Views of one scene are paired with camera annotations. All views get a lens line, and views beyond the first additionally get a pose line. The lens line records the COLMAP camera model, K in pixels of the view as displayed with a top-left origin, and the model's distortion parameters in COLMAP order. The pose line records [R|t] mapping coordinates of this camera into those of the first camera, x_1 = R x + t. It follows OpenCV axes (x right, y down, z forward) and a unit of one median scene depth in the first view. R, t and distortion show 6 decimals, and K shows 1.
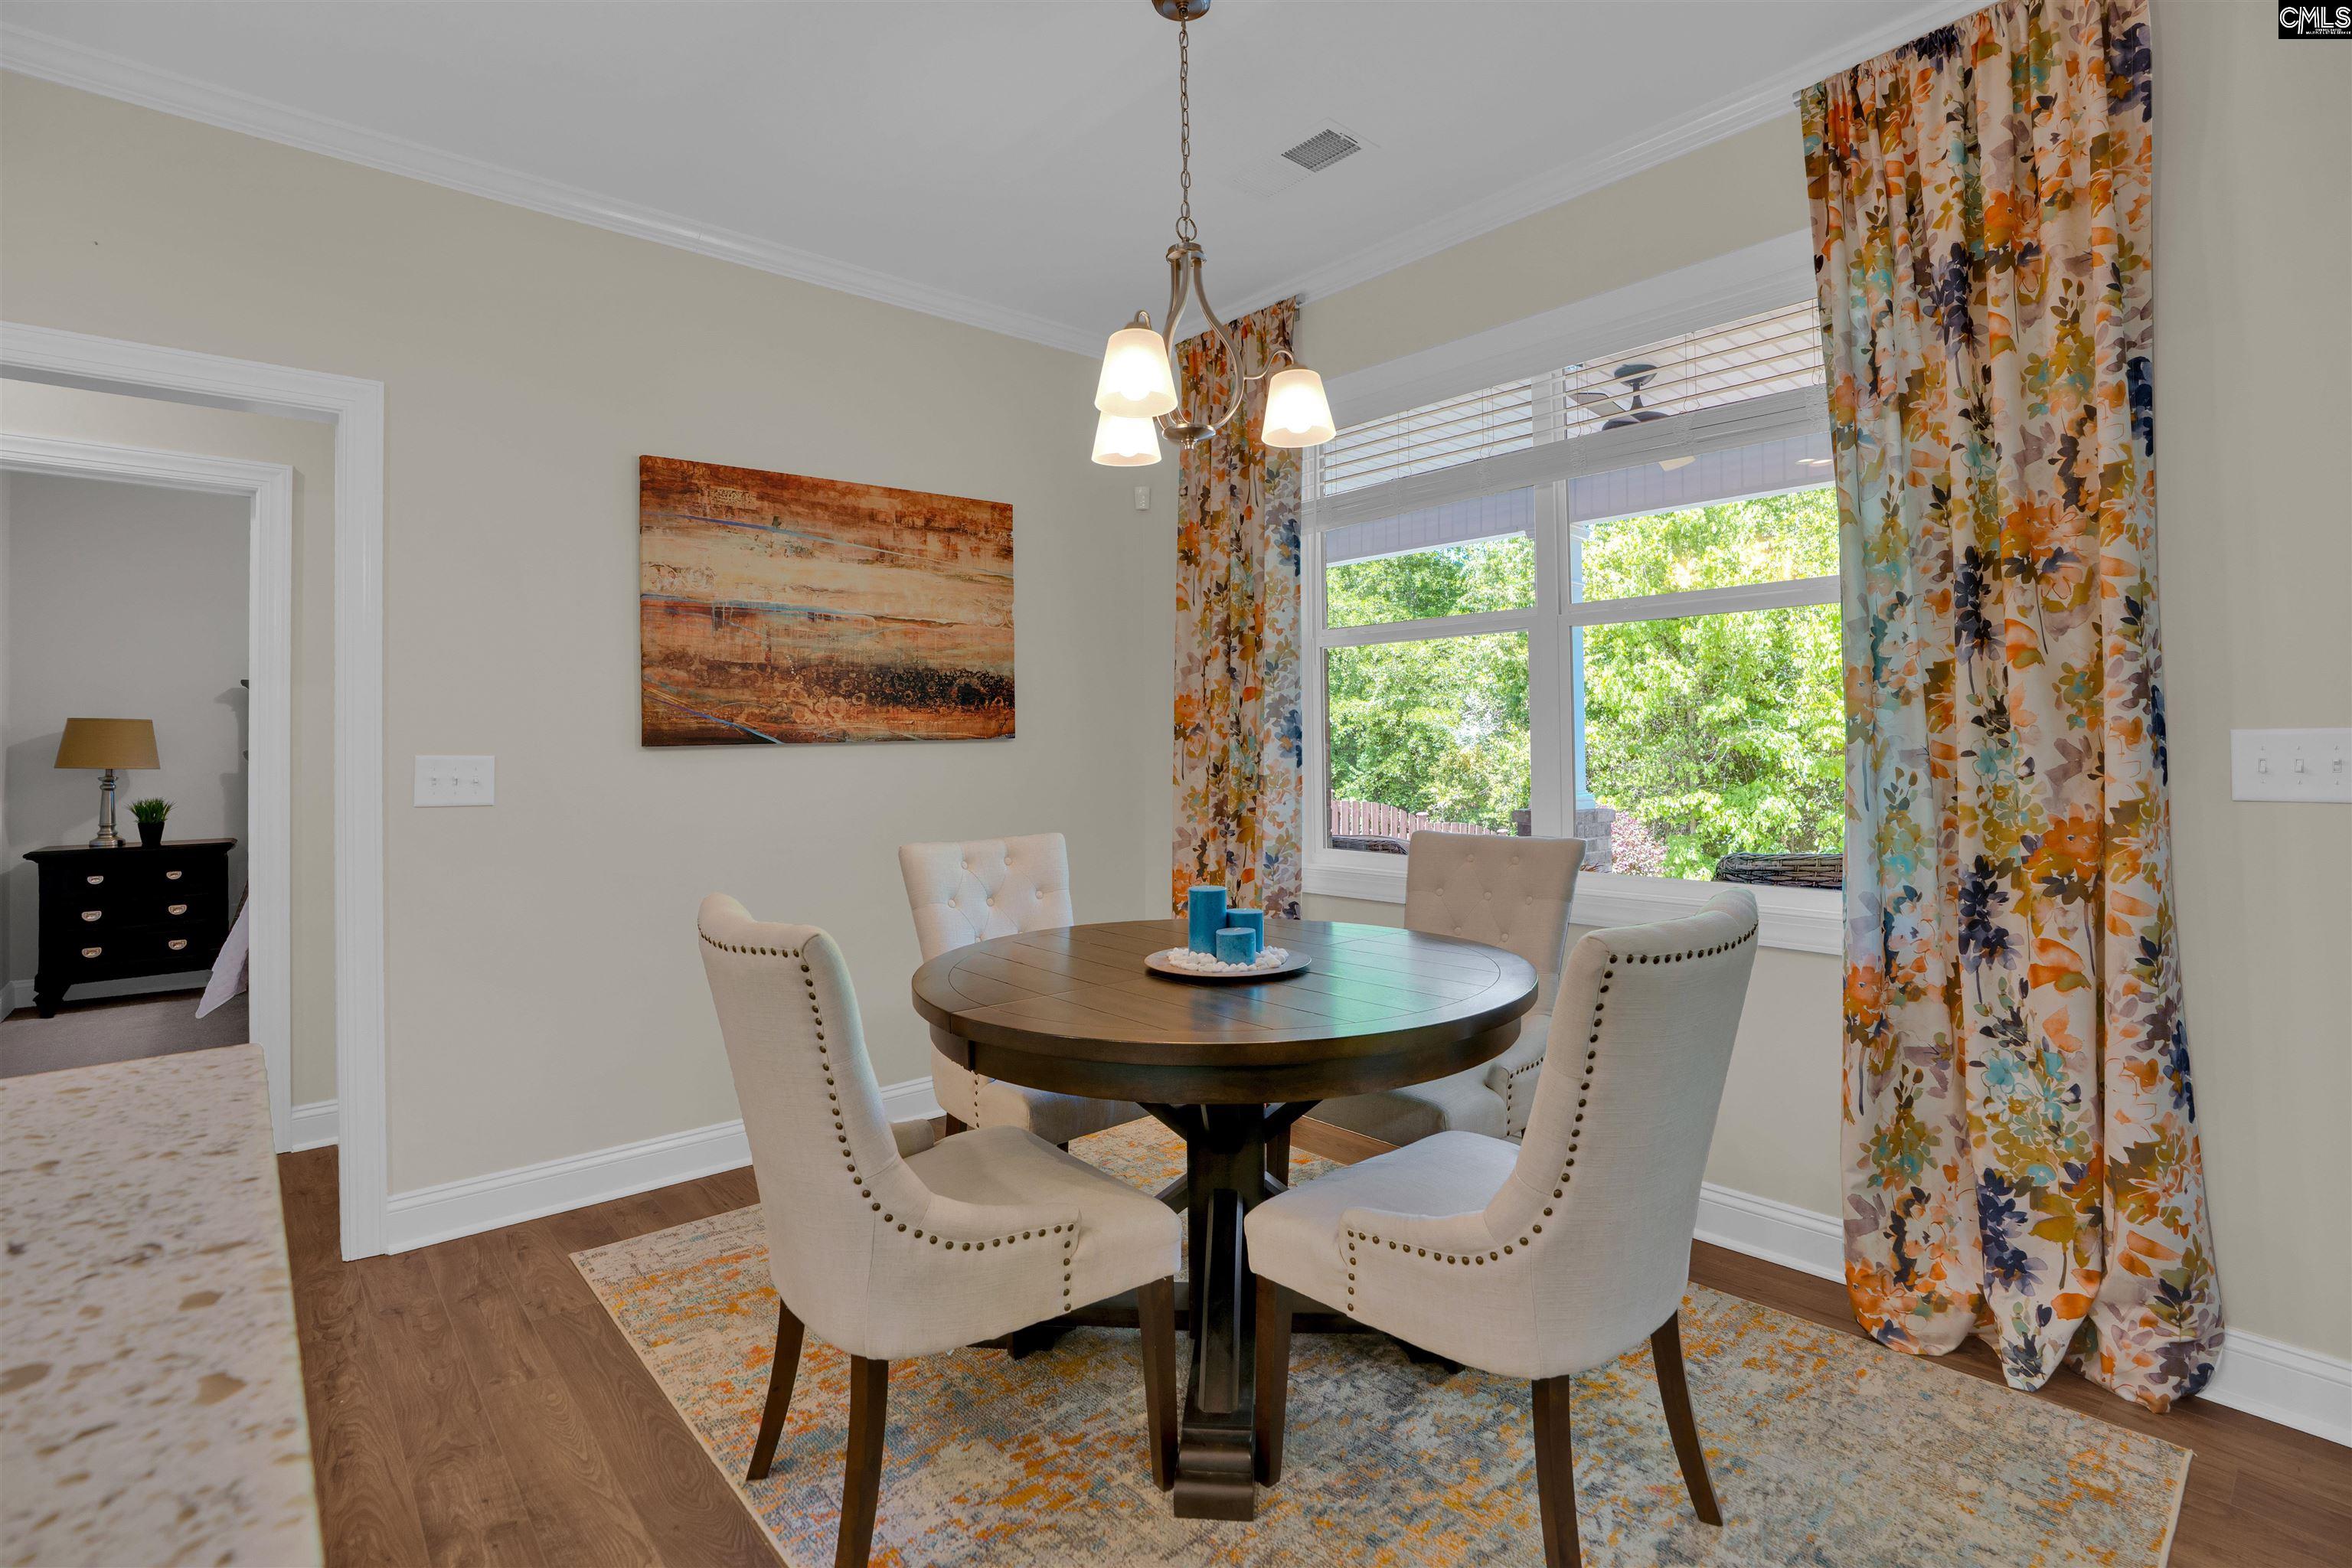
lens RADIAL K [[1108.6, 0, 1163.9], [0, 1108.6, 731.2], [0, 0, 1]] dist [-0.024166, 0.006980]
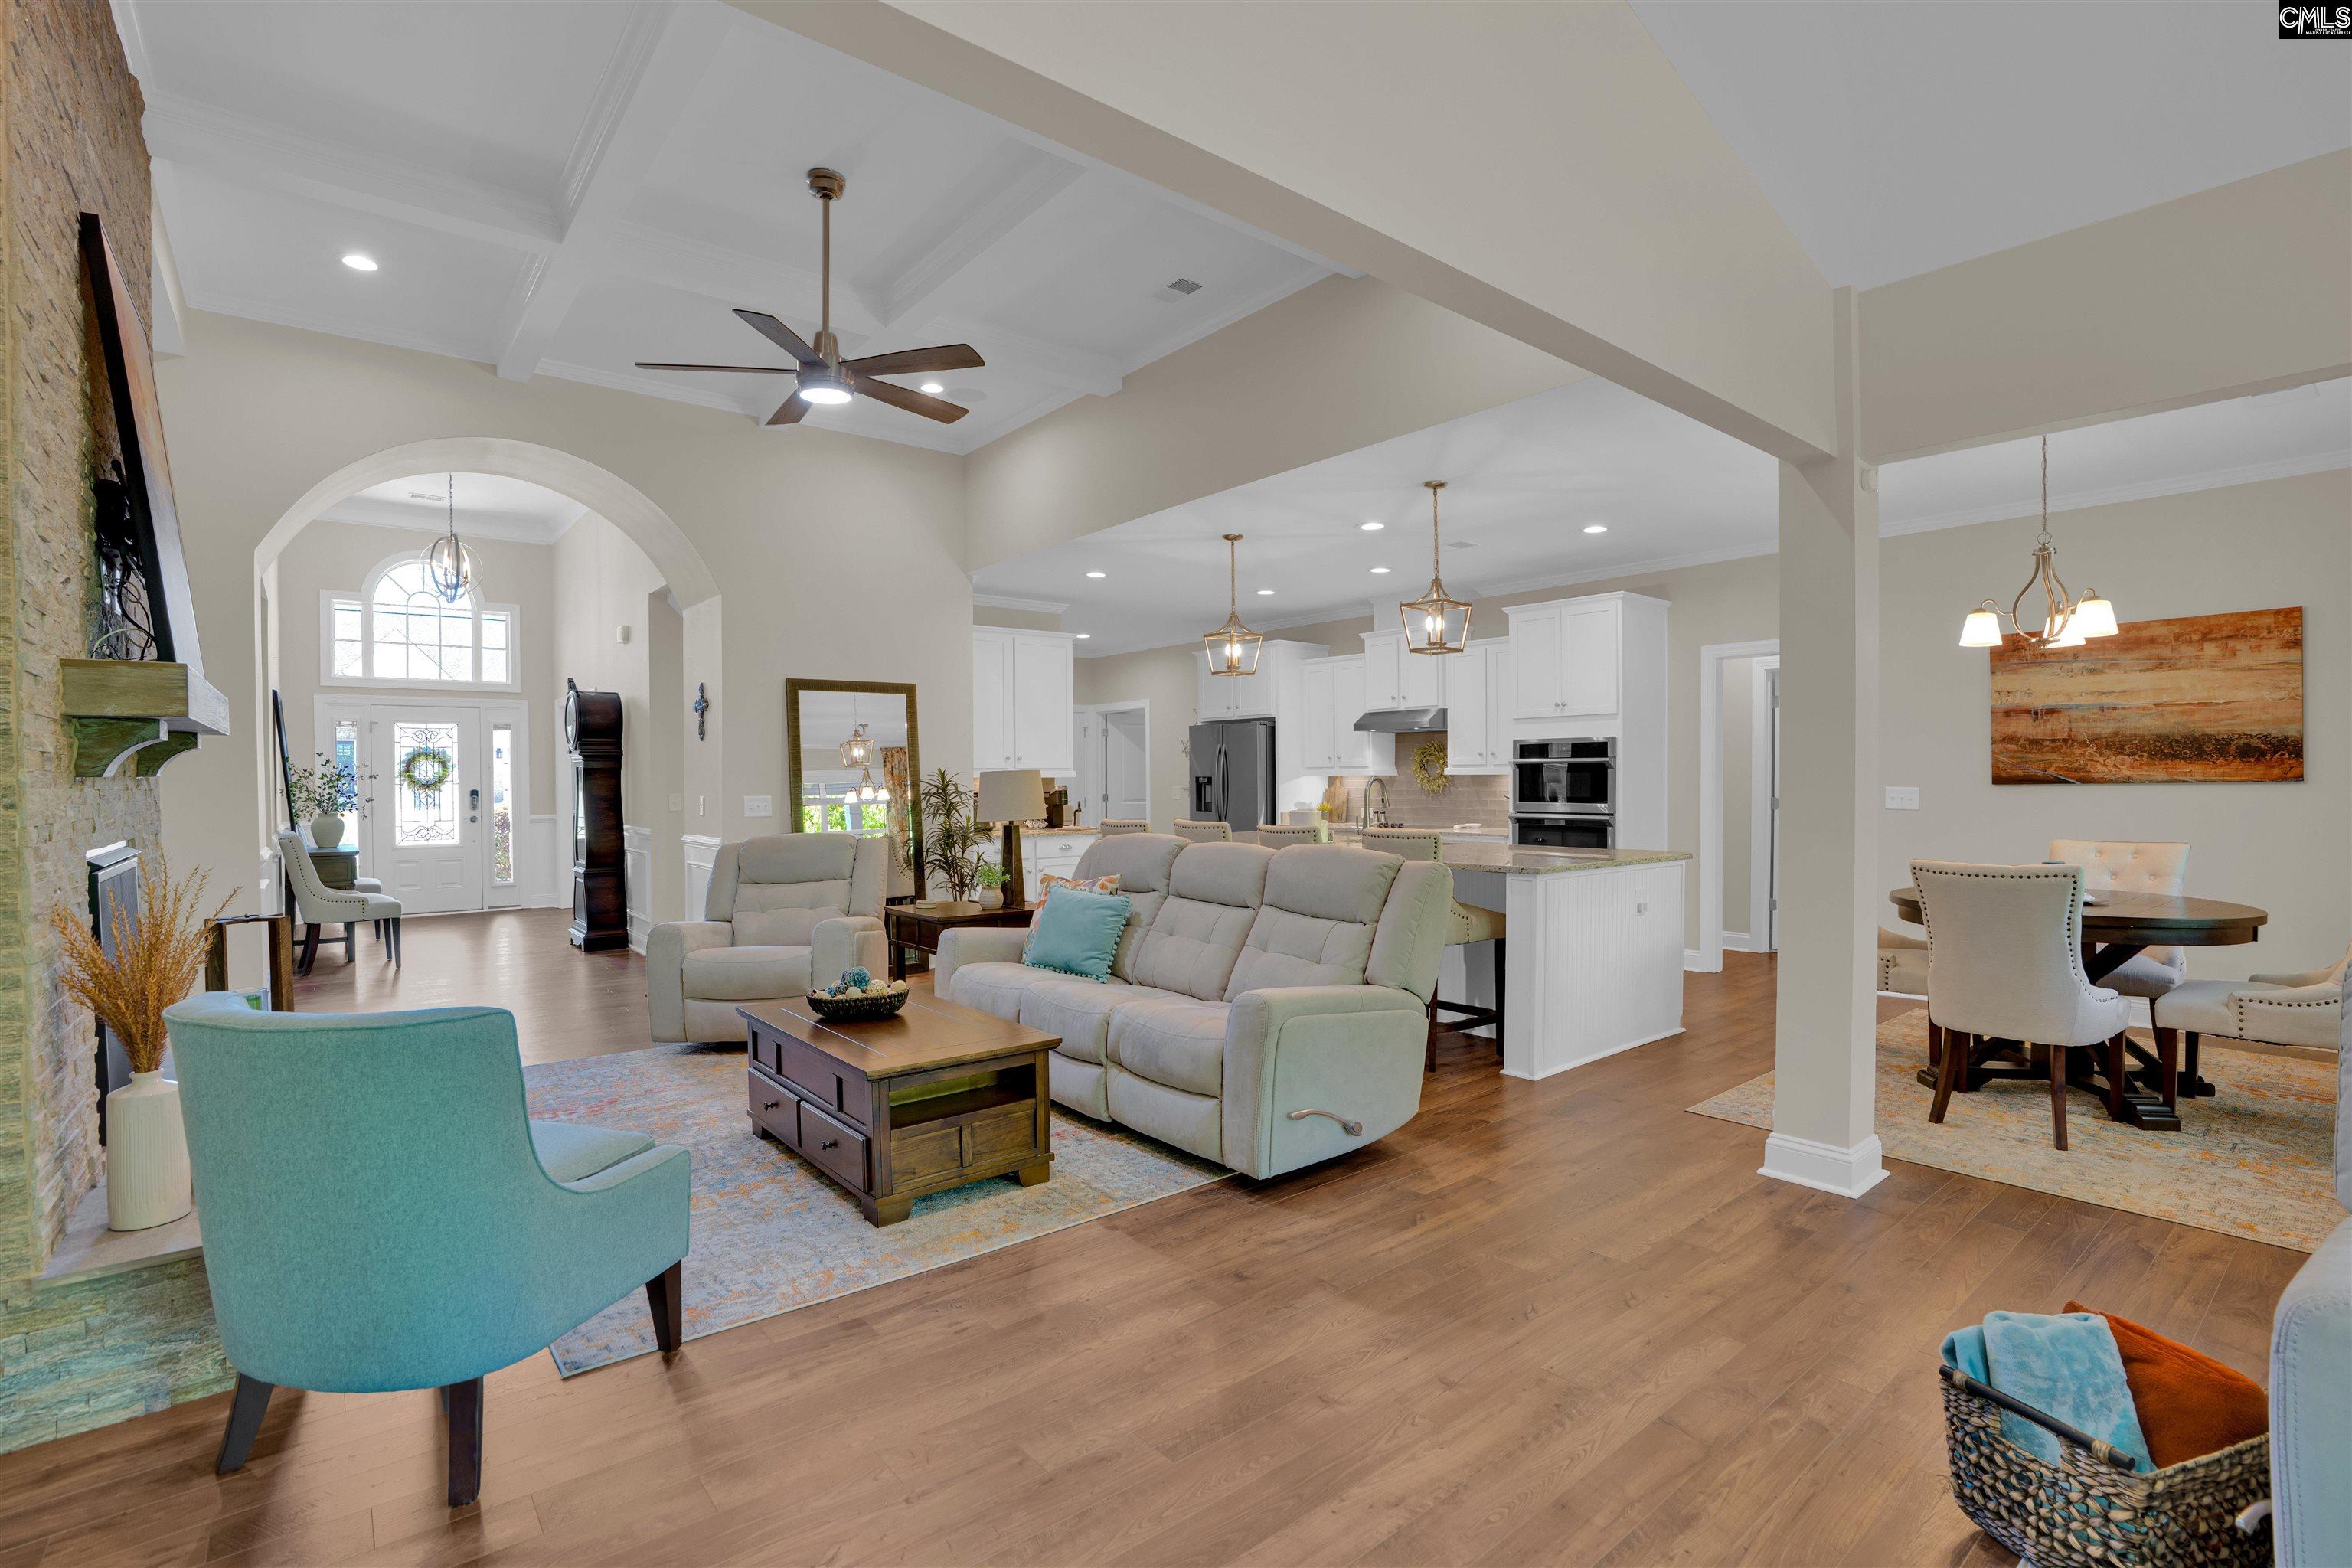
lens RADIAL K [[1108.6, 0, 1183.7], [0, 1108.6, 799.5], [0, 0, 1]] dist [-0.024166, 0.006980]
pose [[-0.012776, 0.037425, -0.999218, 1.370155], [0.021961, 0.999069, 0.037138, -0.057803], [0.999677, -0.021469, -0.013586, -0.380897]]
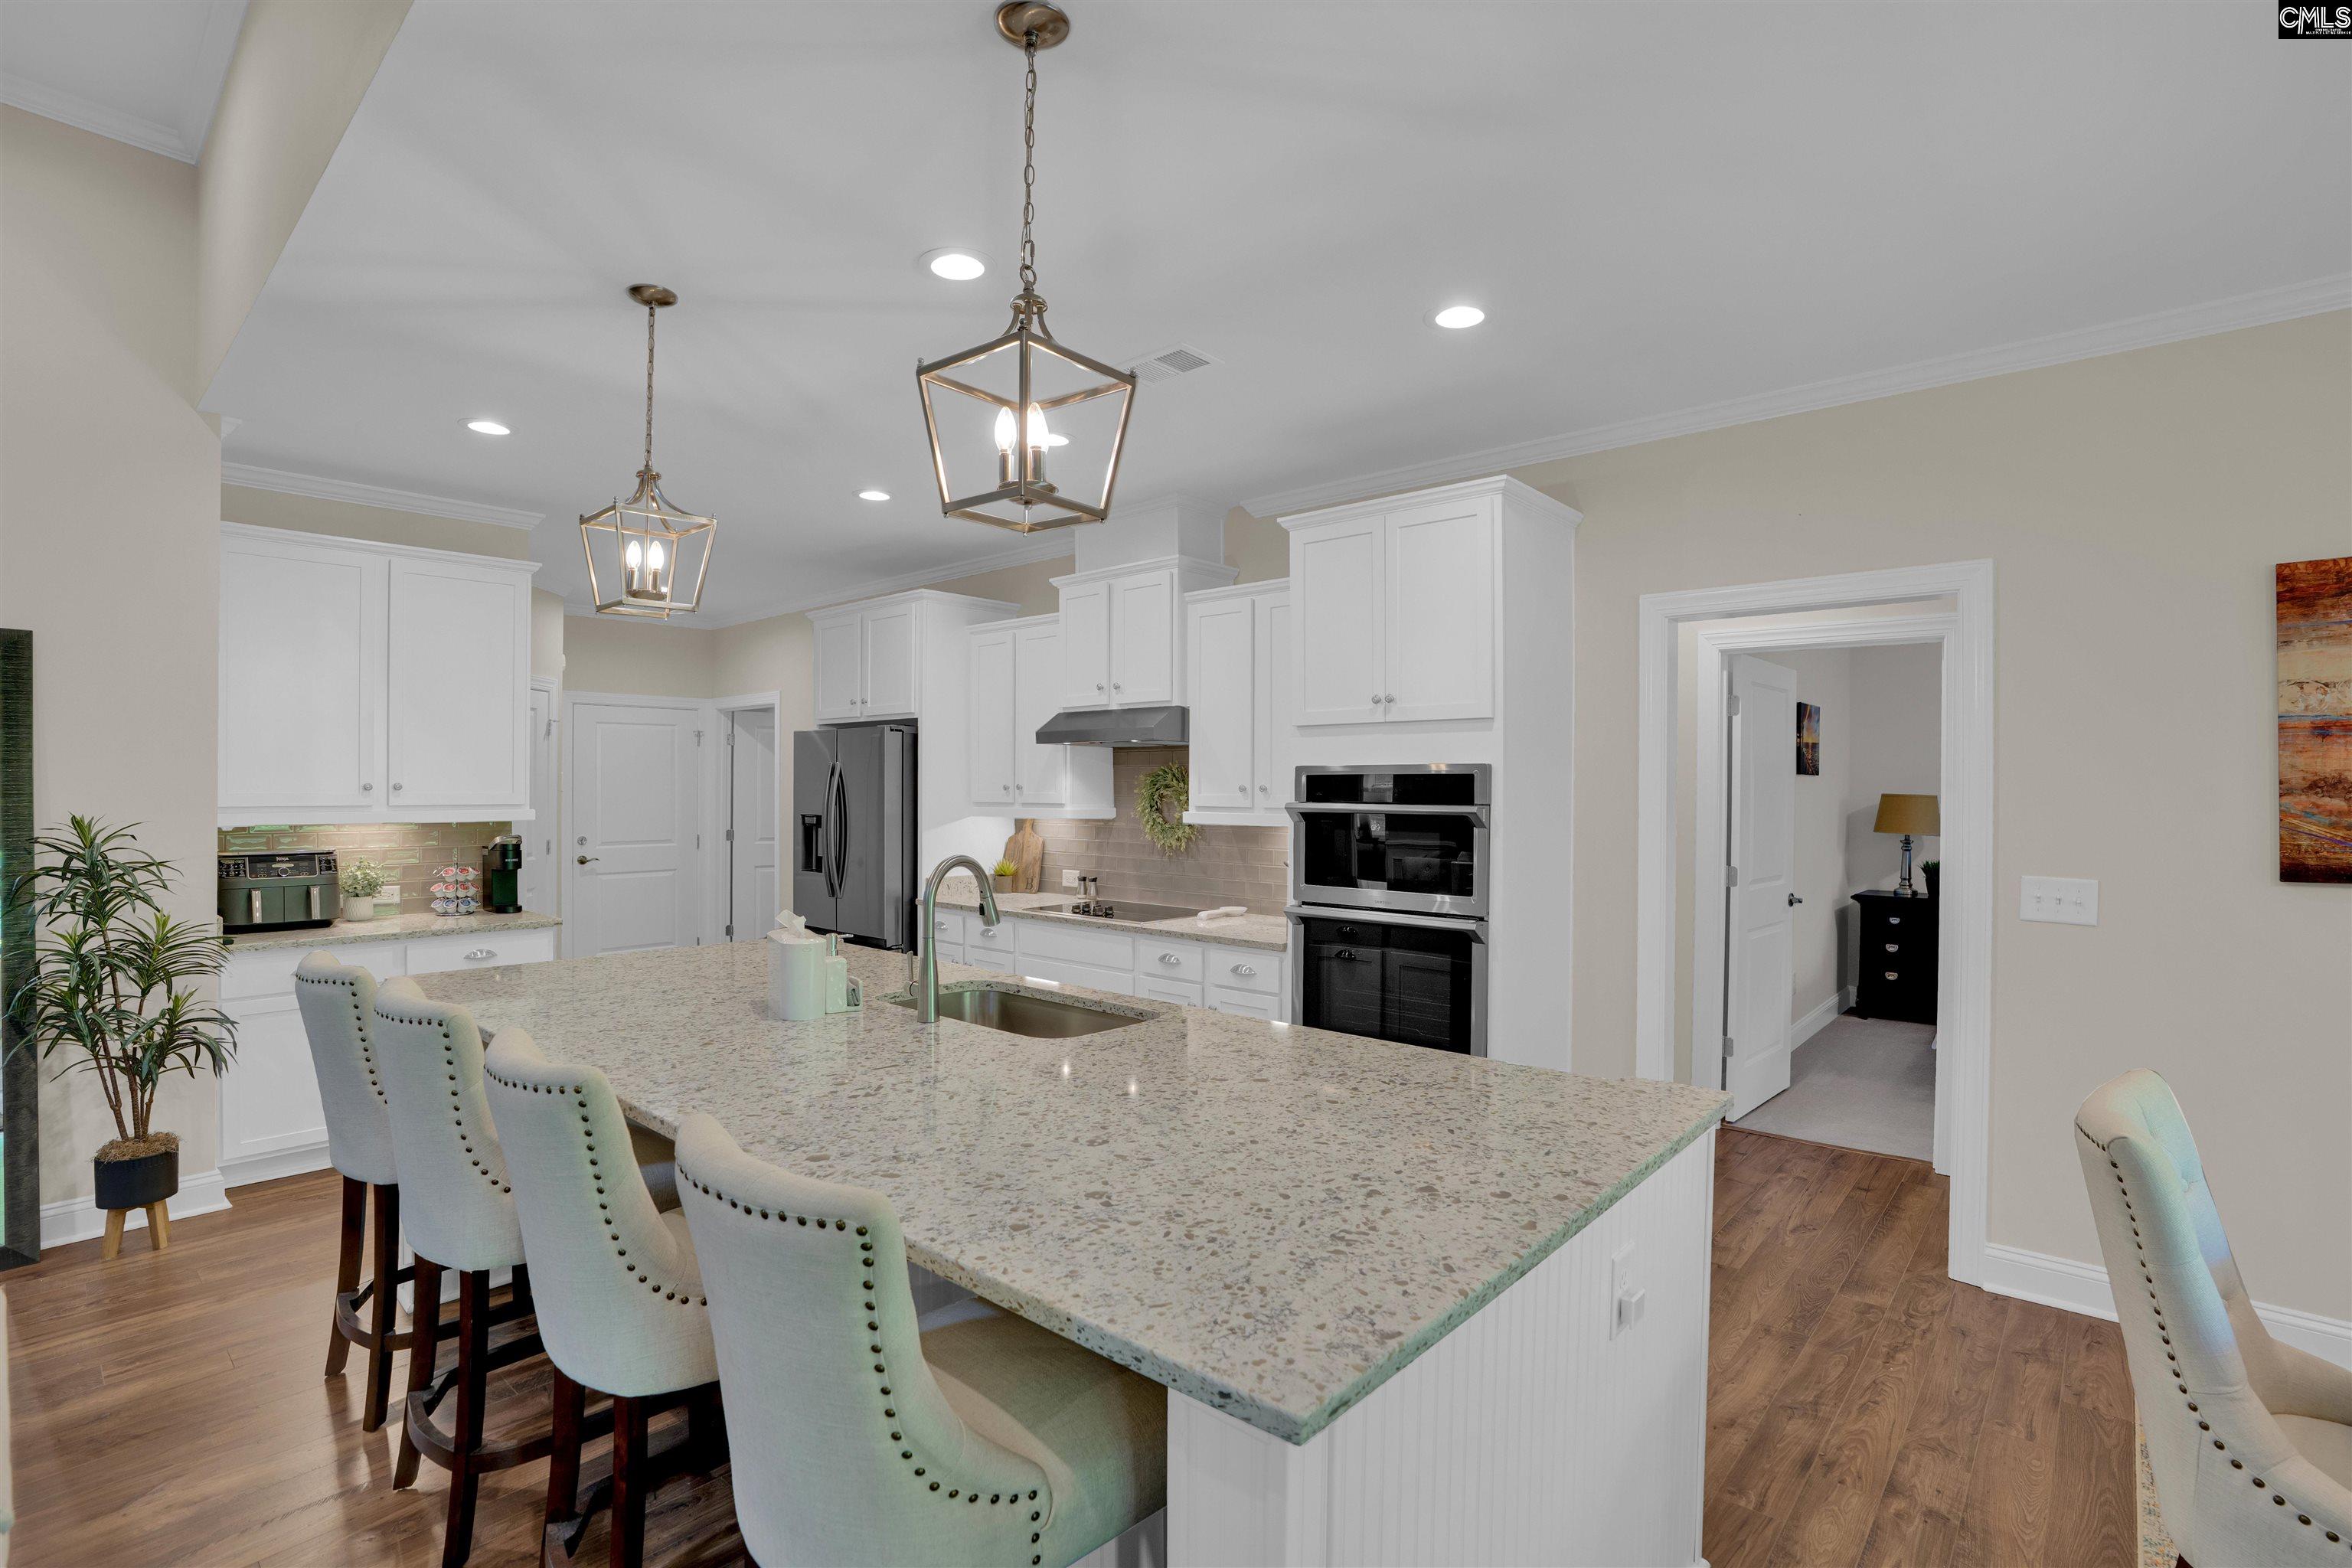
lens RADIAL K [[1108.6, 0, 1177.4], [0, 1108.6, 783.0], [0, 0, 1]] dist [-0.024166, 0.006980]
pose [[0.139664, 0.017307, -0.990048, 0.269730], [0.010331, 0.999767, 0.018934, -0.086402], [0.990145, -0.012872, 0.139452, -0.031180]]
